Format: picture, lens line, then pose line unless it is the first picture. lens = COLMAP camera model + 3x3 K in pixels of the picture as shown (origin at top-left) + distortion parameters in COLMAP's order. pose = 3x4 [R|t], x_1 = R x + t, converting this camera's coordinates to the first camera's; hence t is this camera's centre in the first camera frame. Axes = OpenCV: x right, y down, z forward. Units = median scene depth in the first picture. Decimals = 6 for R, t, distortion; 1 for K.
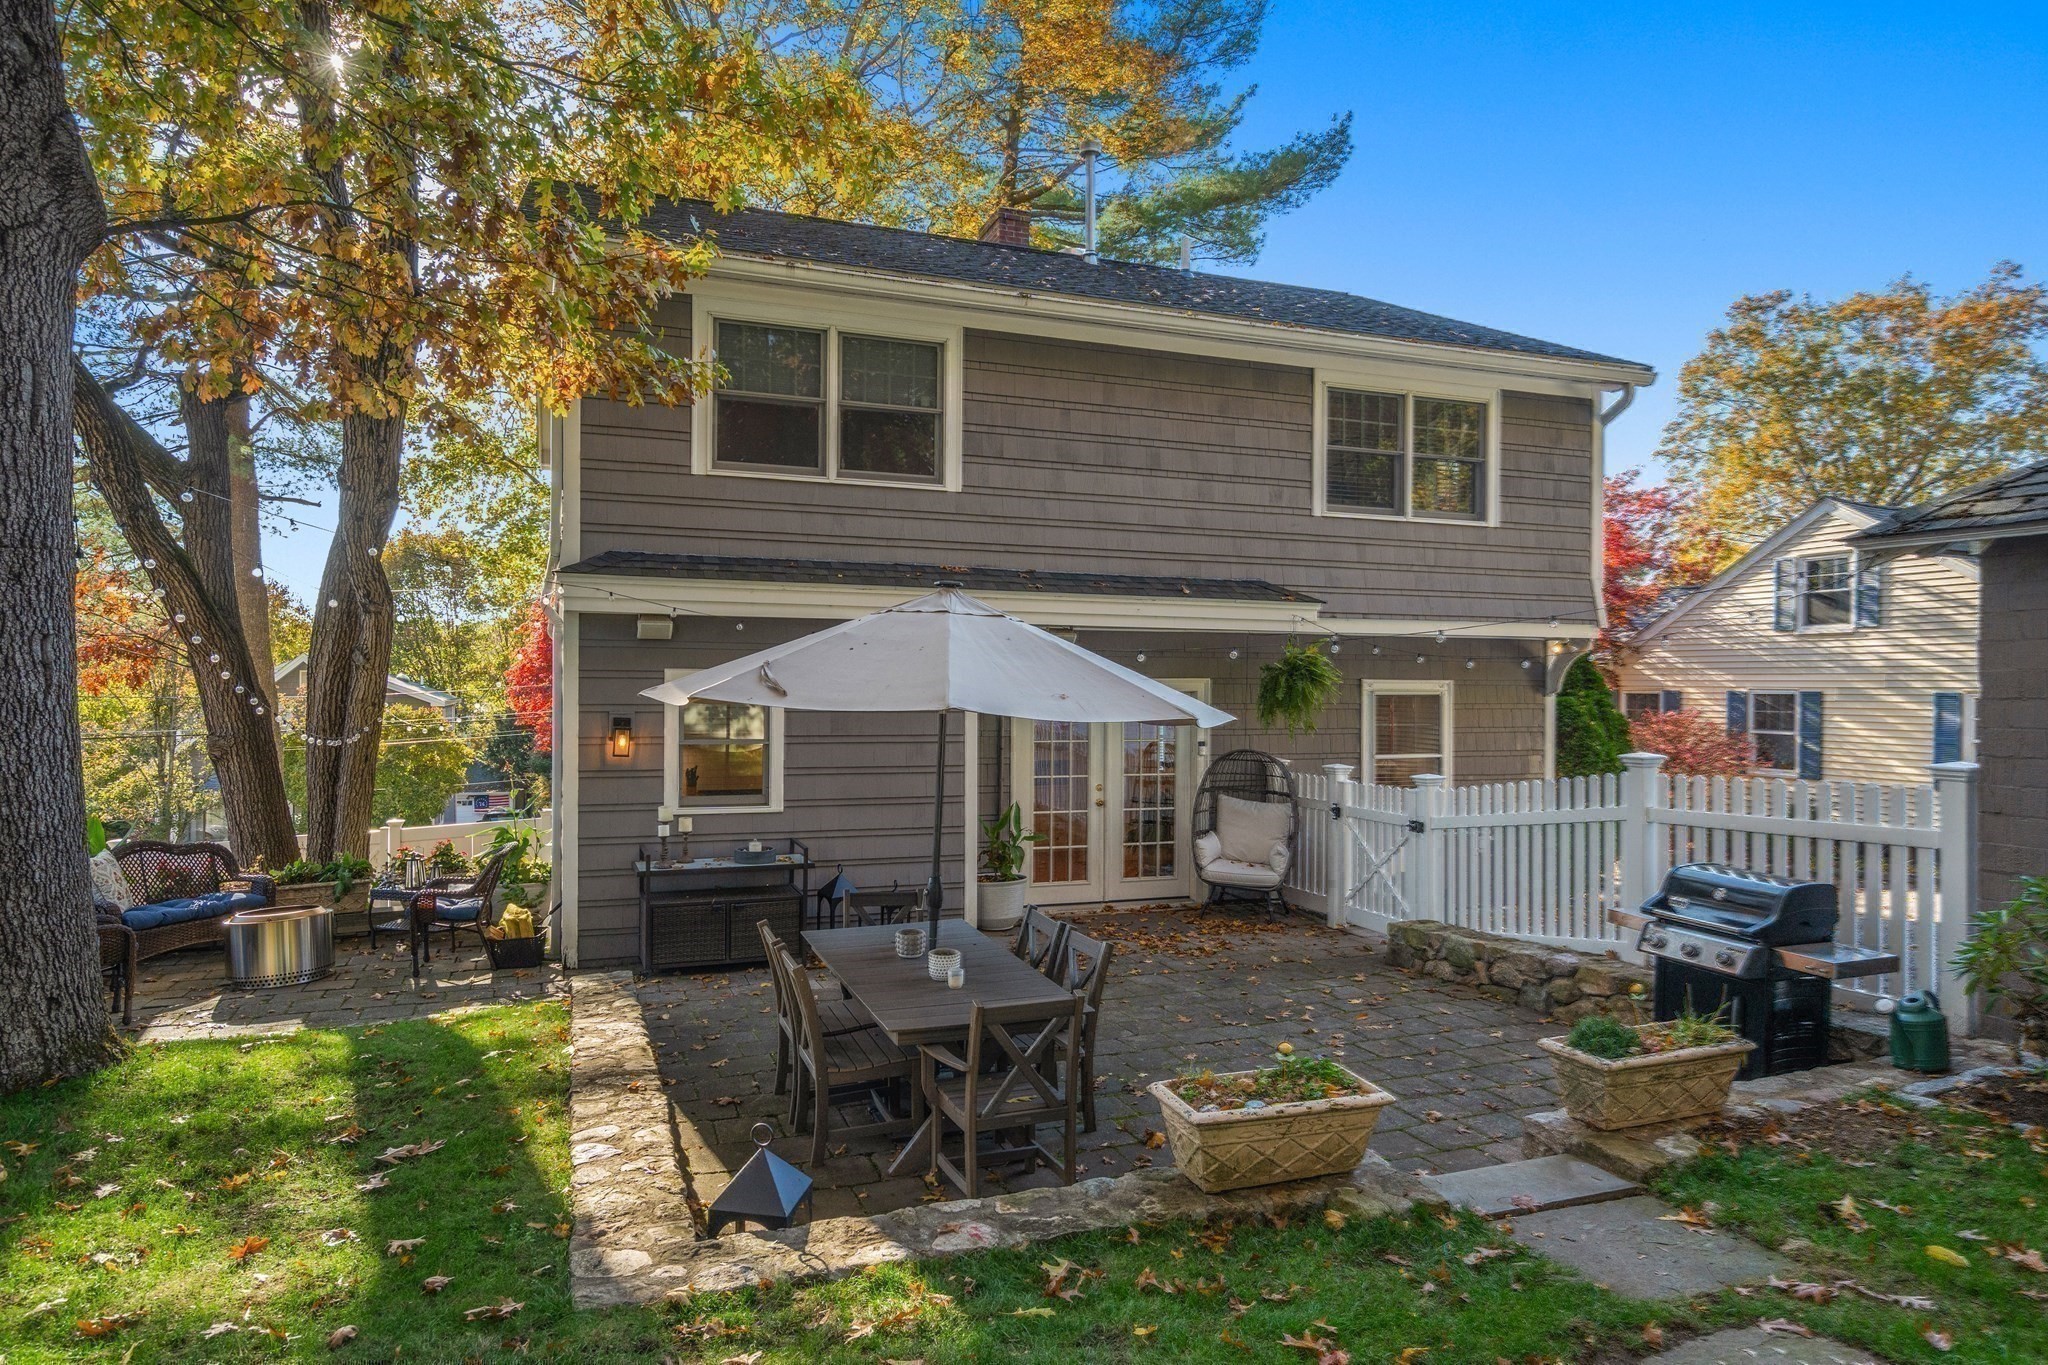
lens RADIAL K [[1214.9, 0, 1027.4], [0, 1214.9, 681.2], [0, 0, 1]] dist [0.004003, 0.001316]
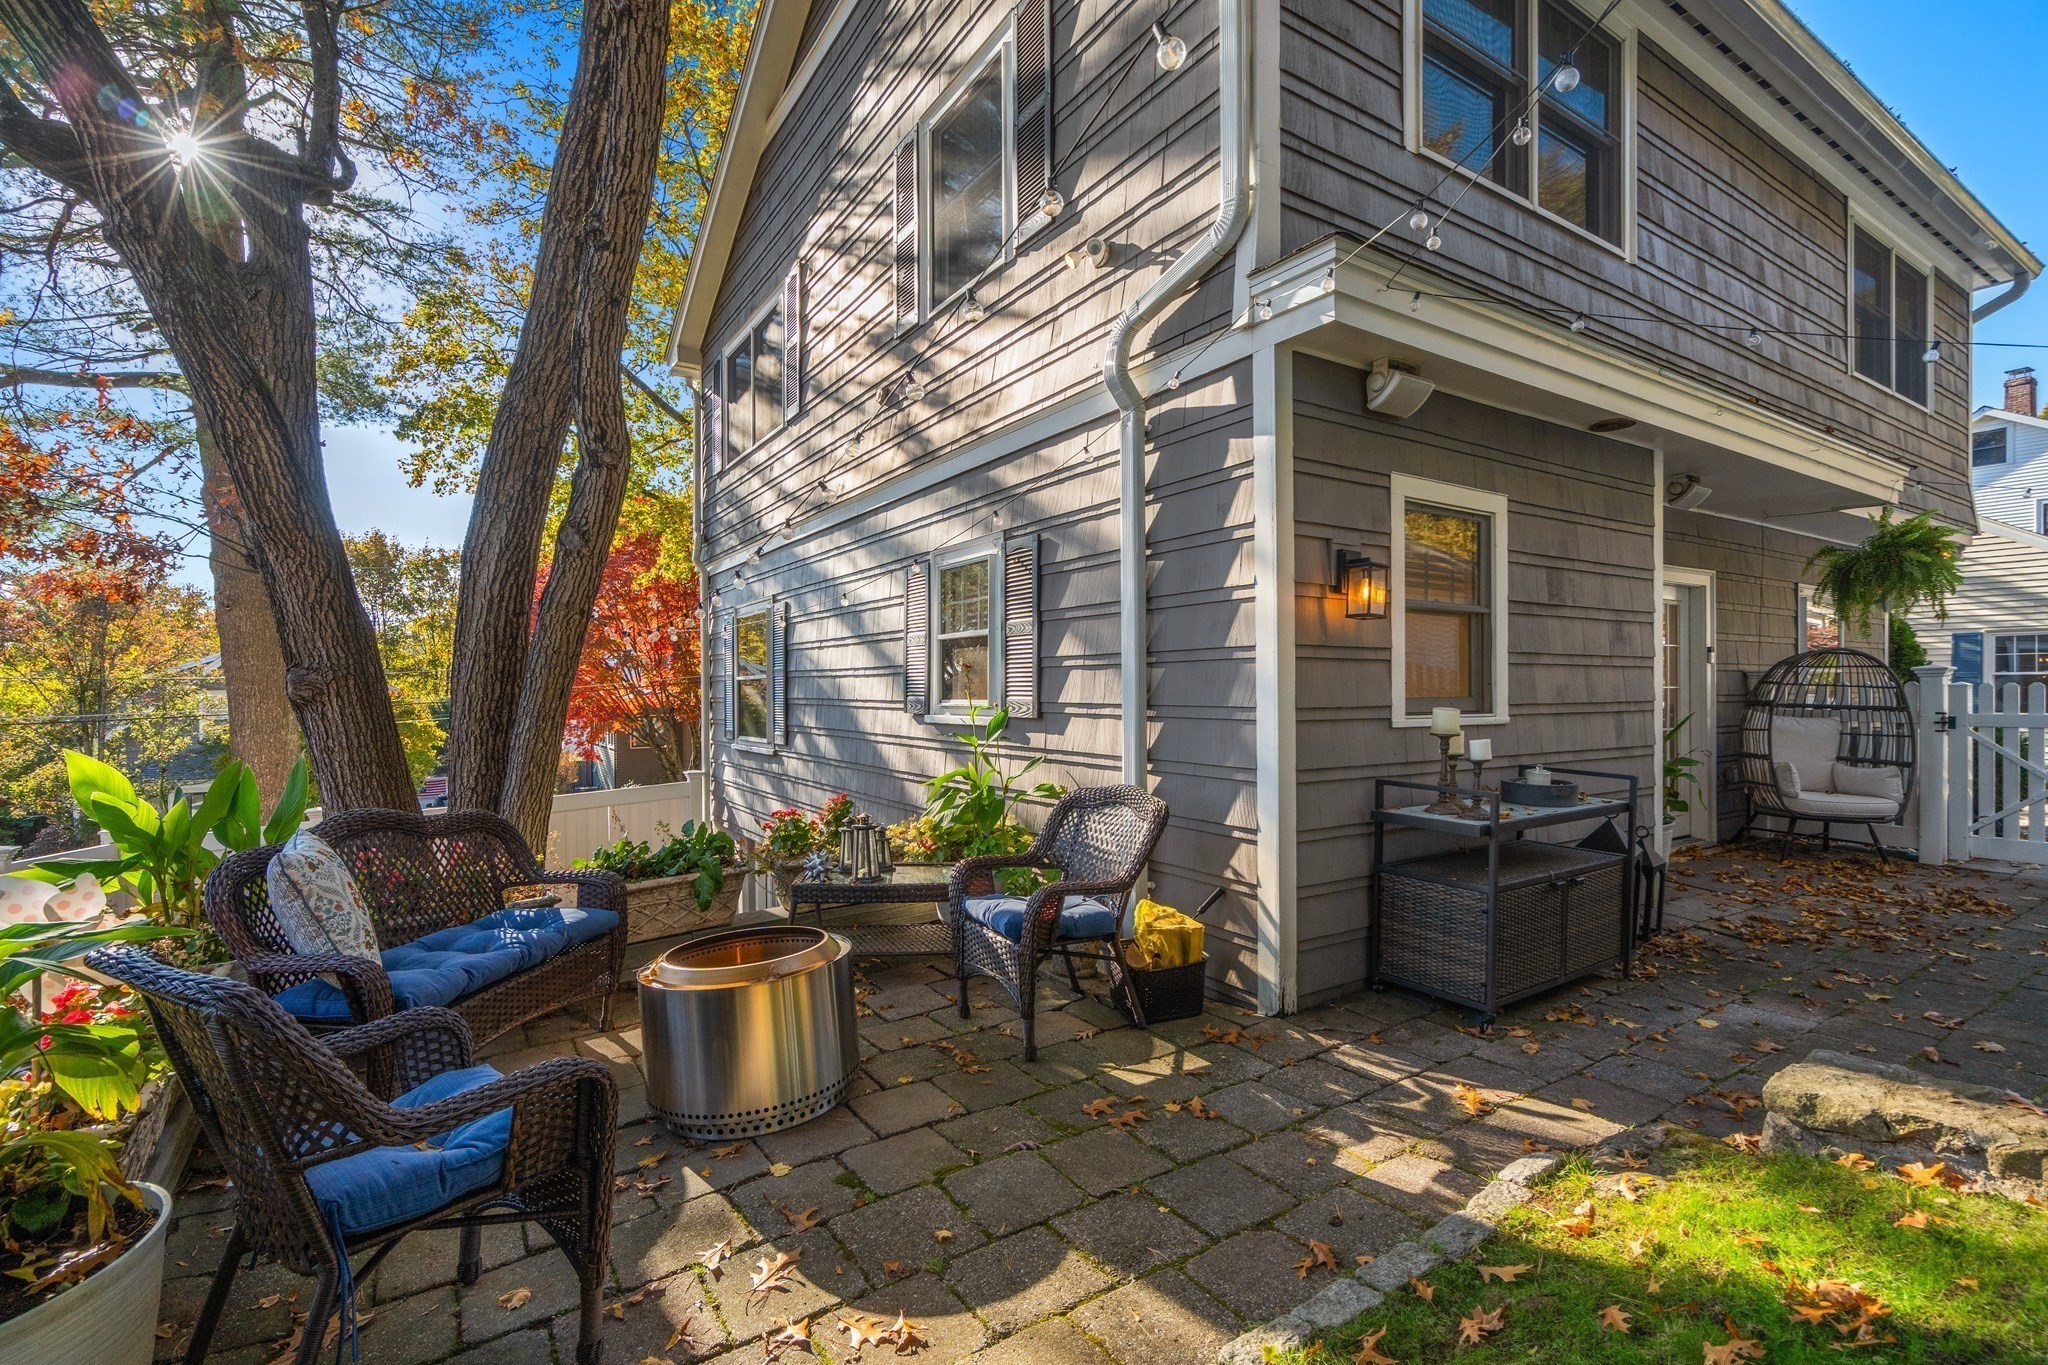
lens RADIAL K [[931.0, 0, 1020.1], [0, 931.0, 686.5], [0, 0, 1]] dist [-0.003335, 0.001497]
pose [[0.980600, -0.012329, 0.195634, -0.153972], [0.012125, 0.999924, 0.002238, 0.024377], [-0.195646, 0.000178, 0.980674, 0.168328]]
